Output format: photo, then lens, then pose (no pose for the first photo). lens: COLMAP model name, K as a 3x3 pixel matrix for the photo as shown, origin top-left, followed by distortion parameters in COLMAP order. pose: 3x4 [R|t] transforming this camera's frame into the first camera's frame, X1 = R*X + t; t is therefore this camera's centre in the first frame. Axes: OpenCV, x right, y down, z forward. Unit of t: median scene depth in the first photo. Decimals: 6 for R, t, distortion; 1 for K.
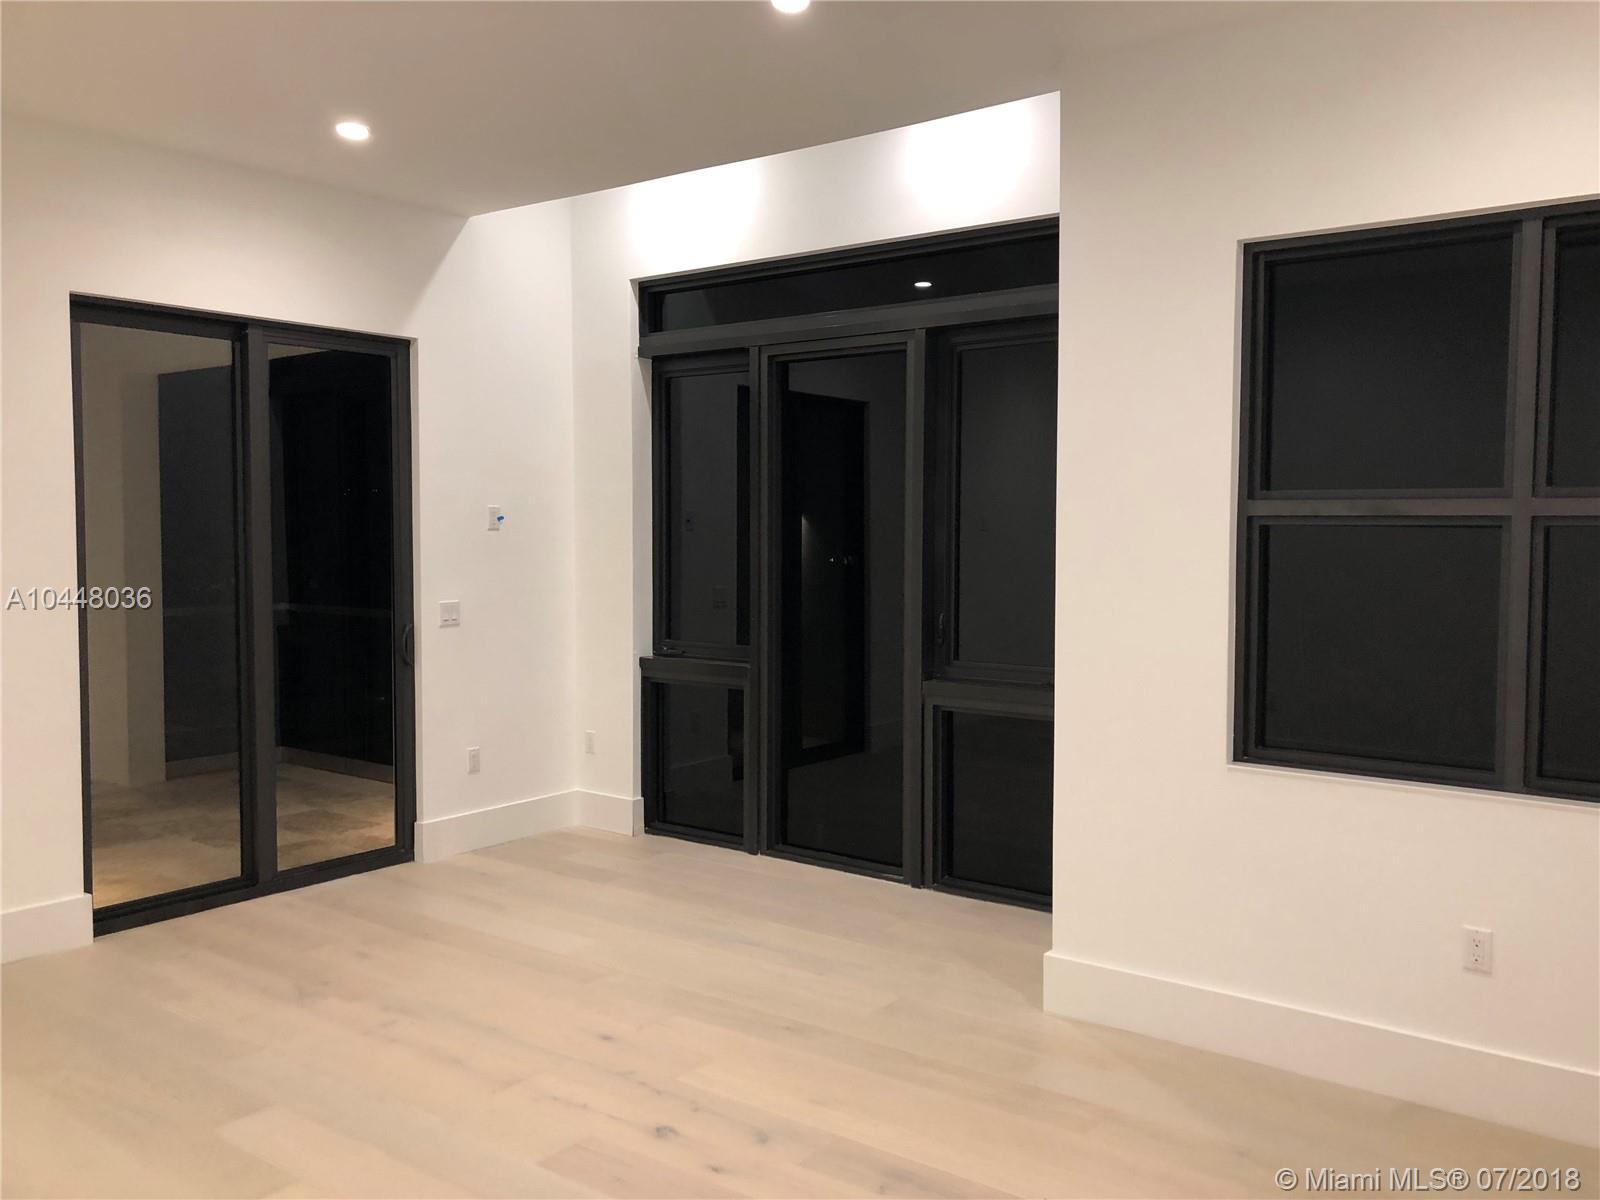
lens RADIAL K [[1311.1, 0, 800.0], [0, 1311.1, 600.0], [0, 0, 1]] dist [0.017770, -0.000558]
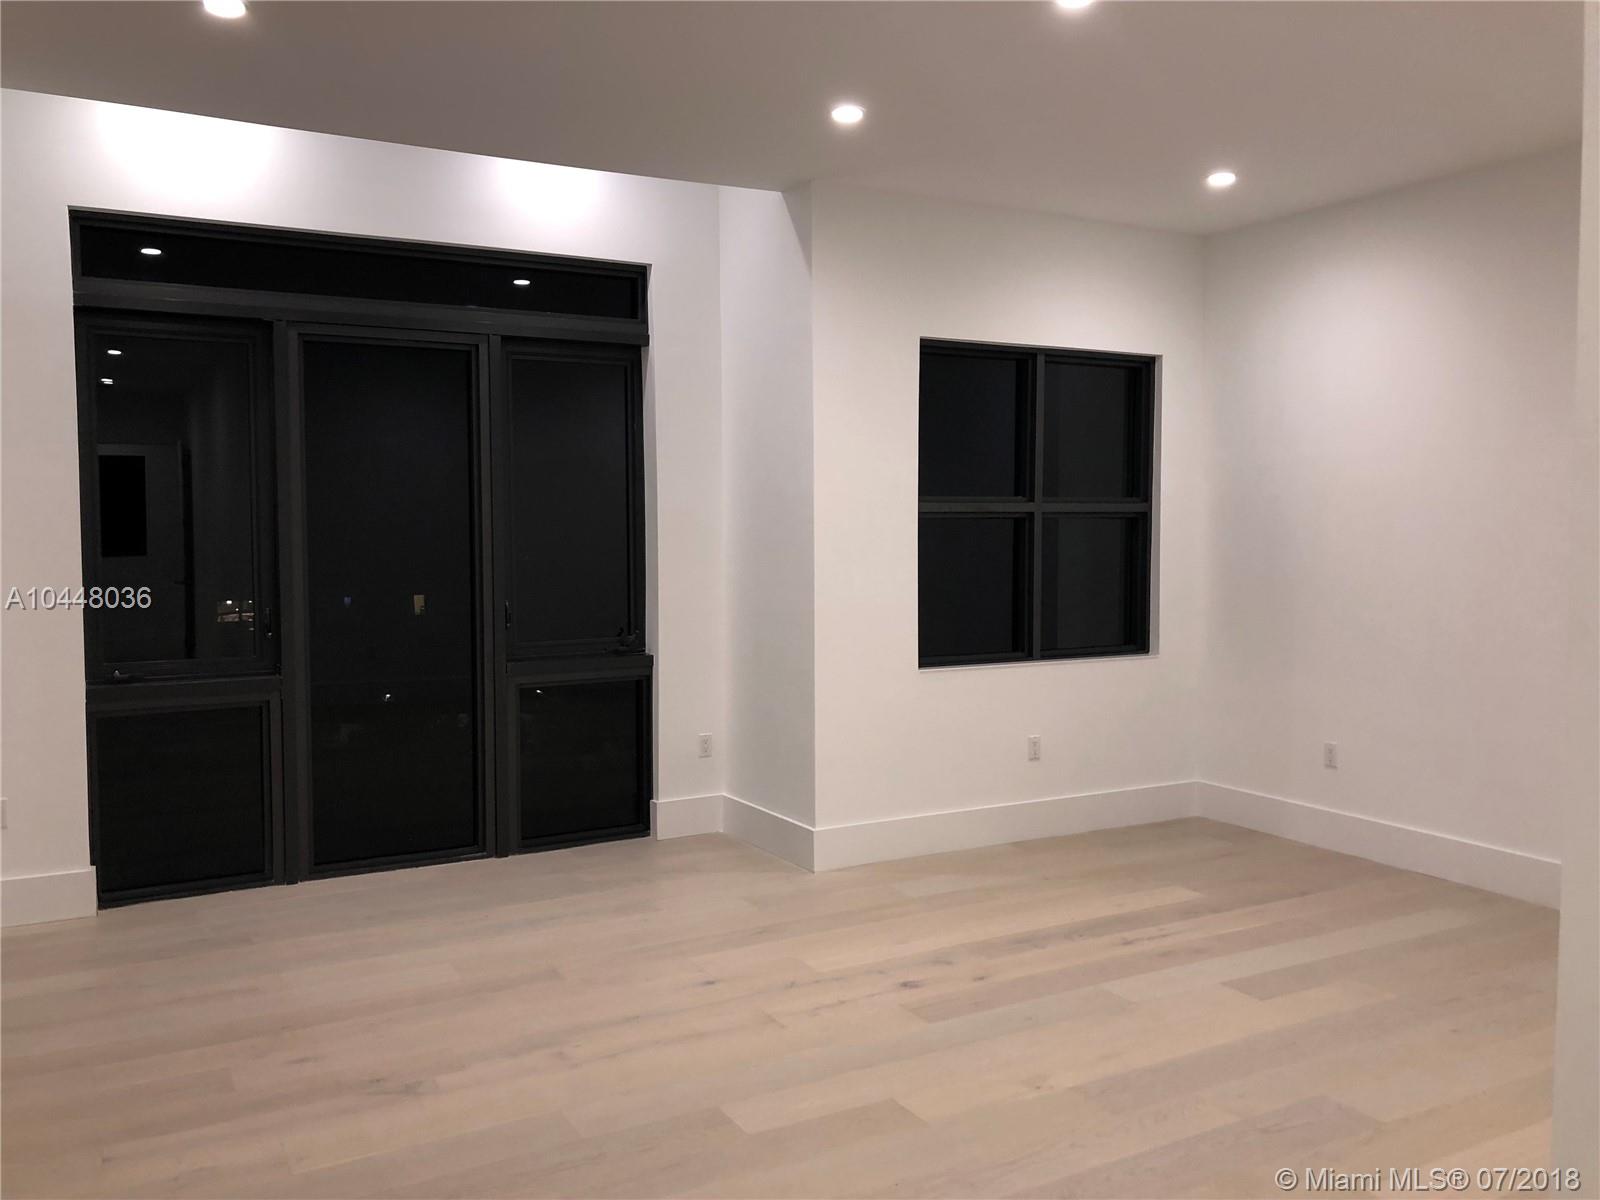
lens RADIAL K [[1311.1, 0, 800.0], [0, 1311.1, 600.0], [0, 0, 1]] dist [0.017770, -0.000558]
pose [[0.403500, -0.056478, 0.913235, -1.148239], [0.056739, 0.997717, 0.036634, -0.023036], [-0.913219, 0.037035, 0.405784, 0.493252]]
